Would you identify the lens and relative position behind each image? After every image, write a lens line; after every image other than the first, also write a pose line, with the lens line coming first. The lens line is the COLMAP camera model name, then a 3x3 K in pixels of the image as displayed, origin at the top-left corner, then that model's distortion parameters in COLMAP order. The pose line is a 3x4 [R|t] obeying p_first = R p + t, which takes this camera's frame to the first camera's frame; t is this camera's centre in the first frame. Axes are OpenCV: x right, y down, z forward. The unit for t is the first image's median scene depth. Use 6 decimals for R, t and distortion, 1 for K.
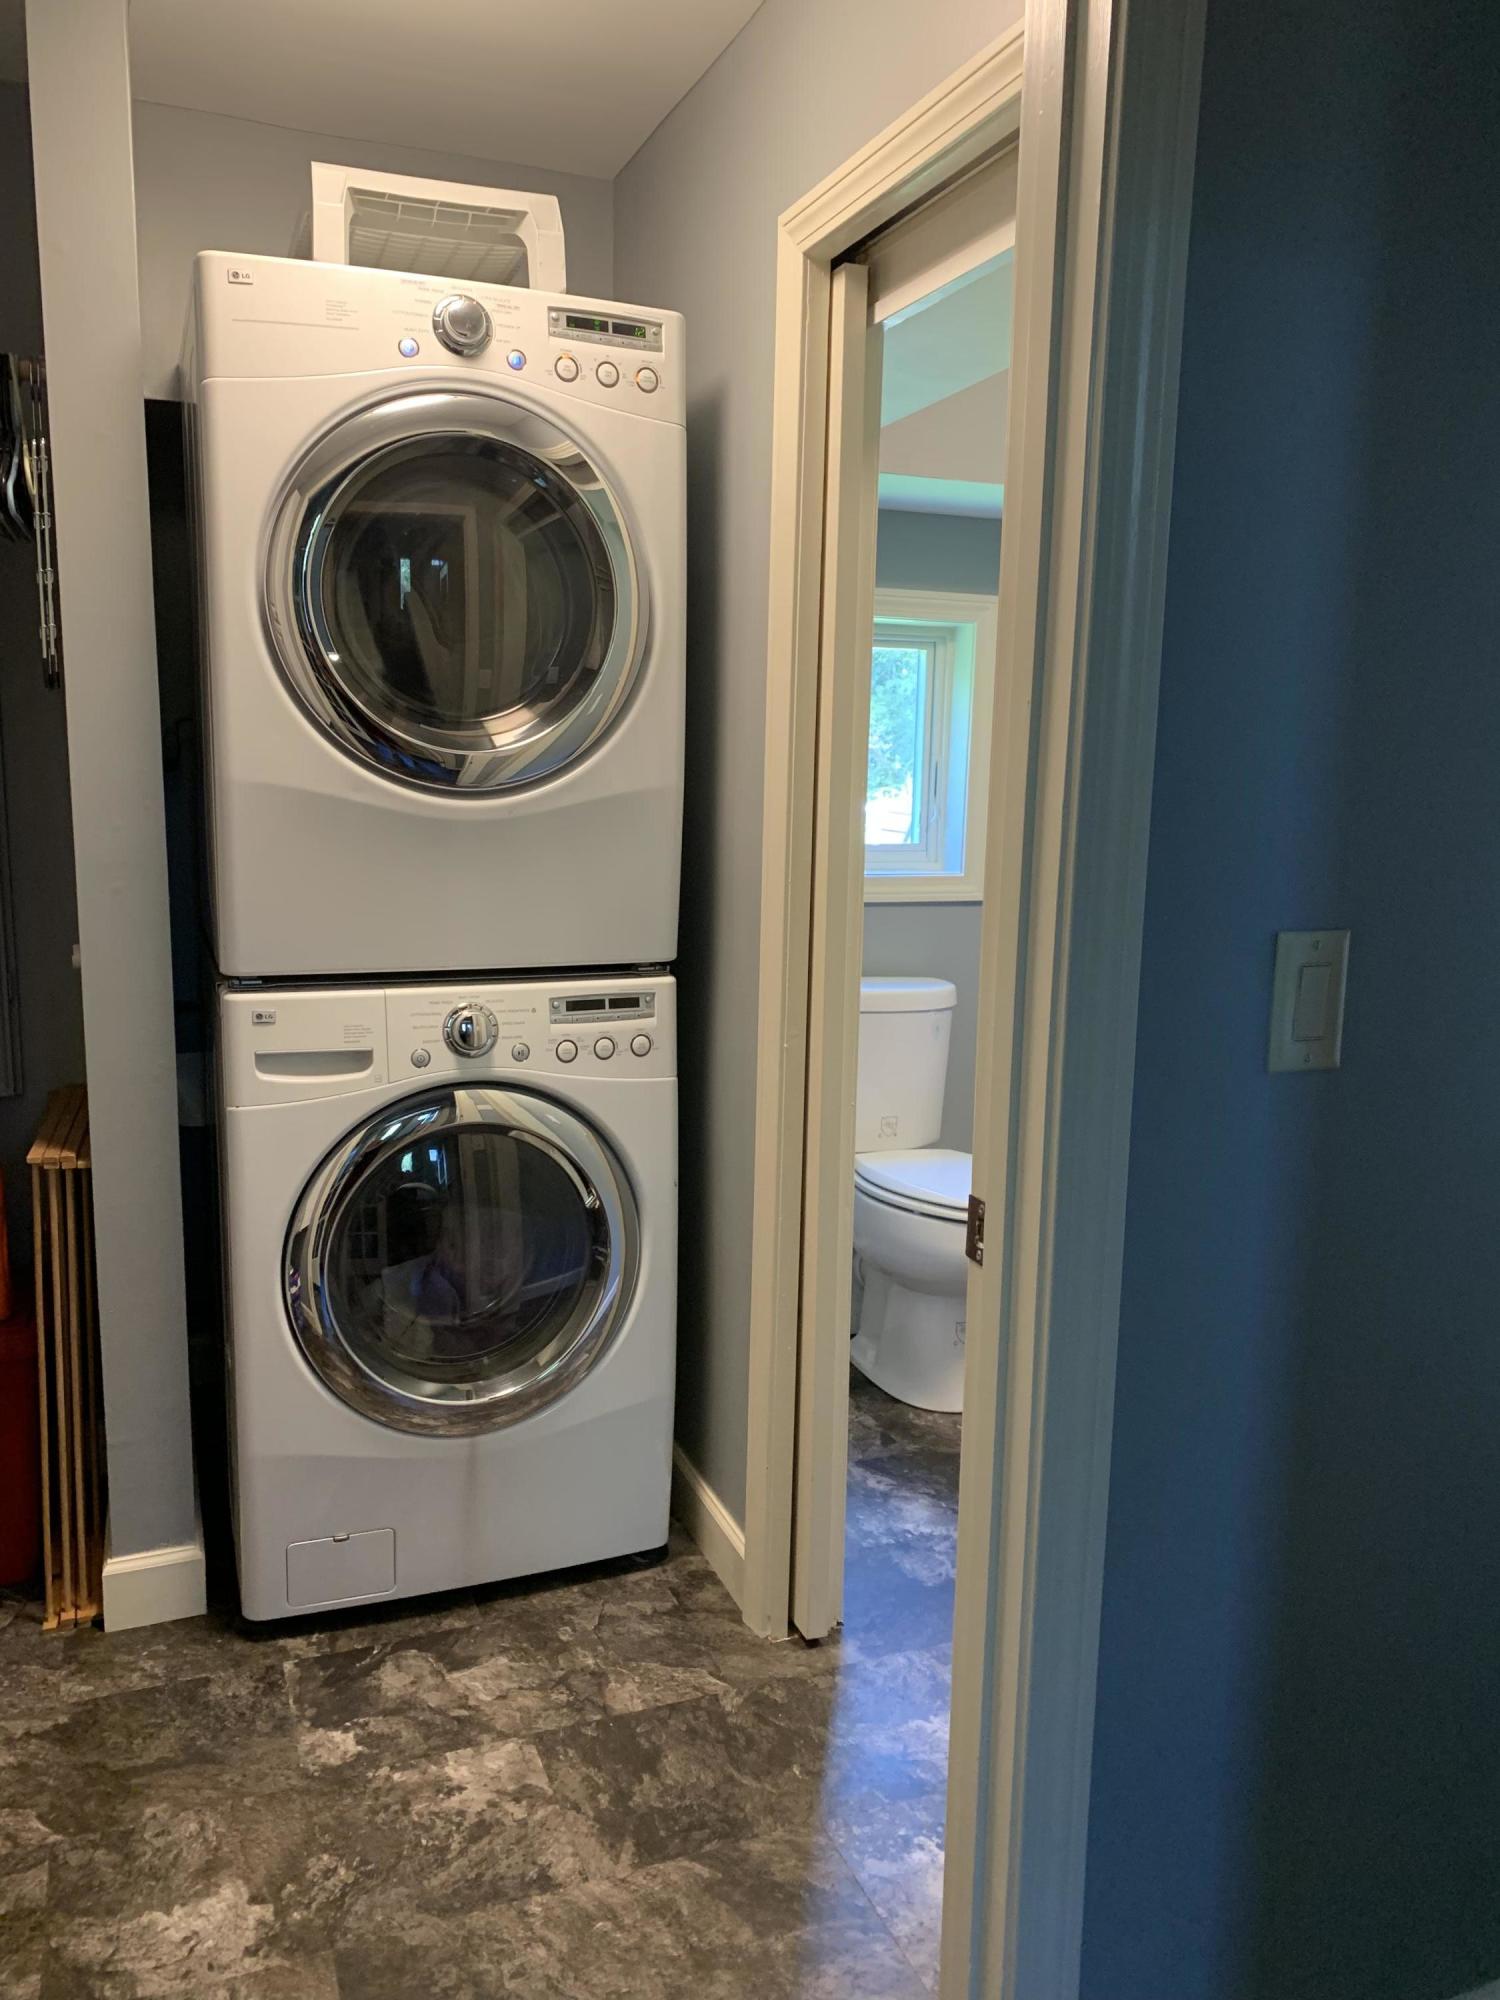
lens RADIAL K [[1521.2, 0, 750.7], [0, 1521.2, 999.9], [0, 0, 1]] dist [0.031753, -0.001239]
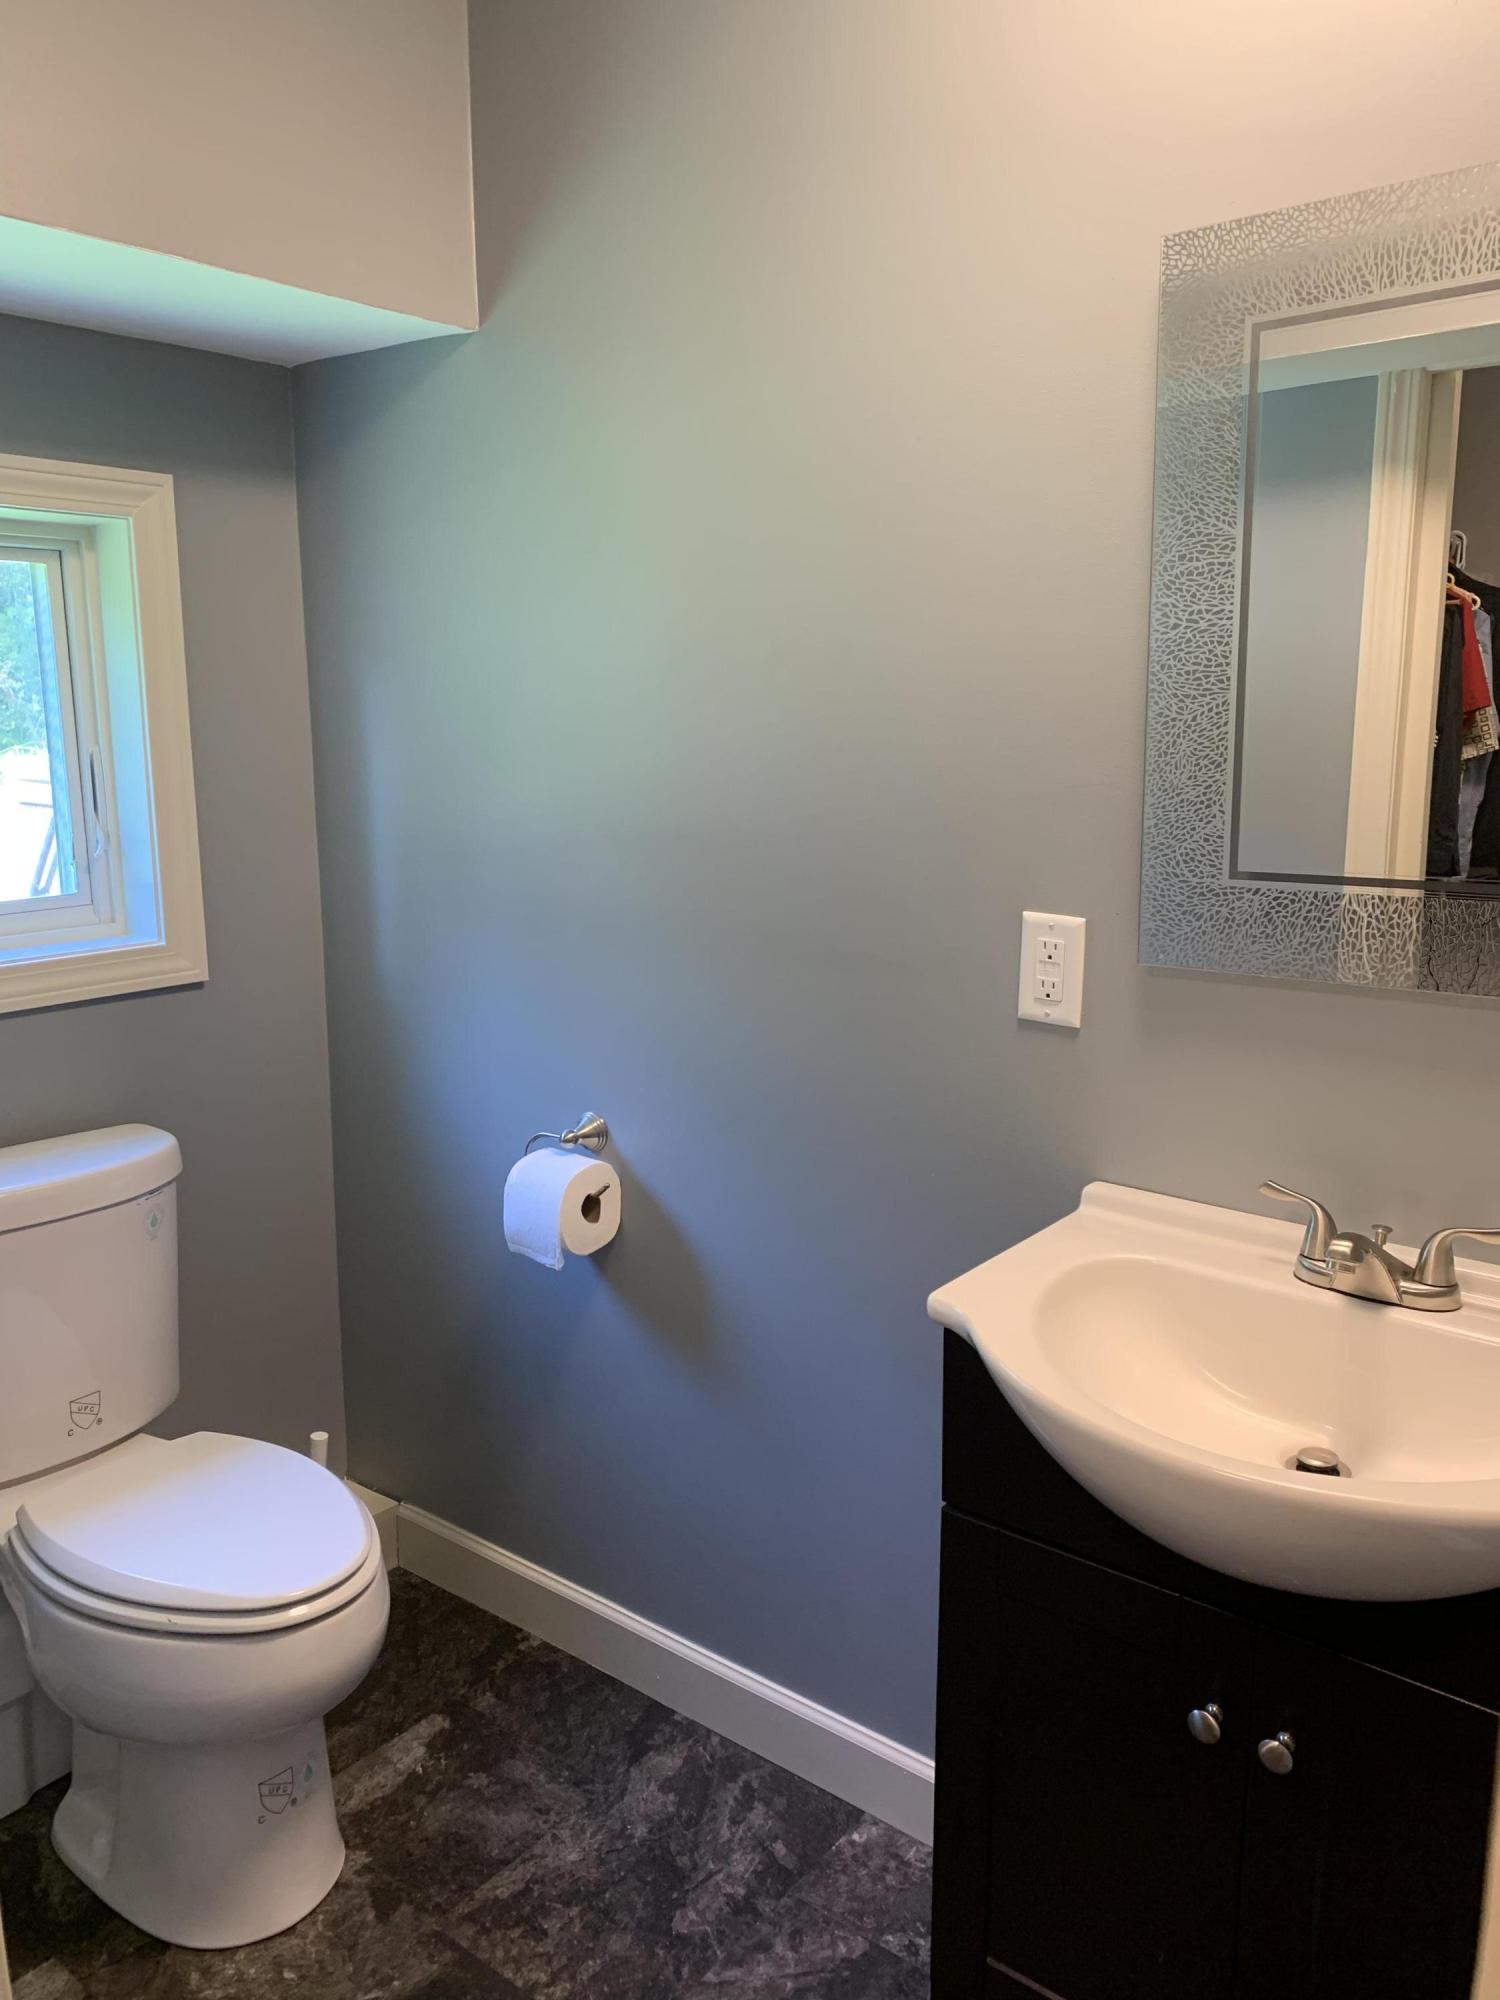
lens RADIAL K [[1521.2, 0, 750.4], [0, 1521.2, 995.3], [0, 0, 1]] dist [0.031753, -0.001239]
pose [[0.865182, -0.122482, 0.486270, 0.043206], [0.103122, 0.992443, 0.066499, -0.077461], [-0.490740, -0.007389, 0.871275, 0.357953]]
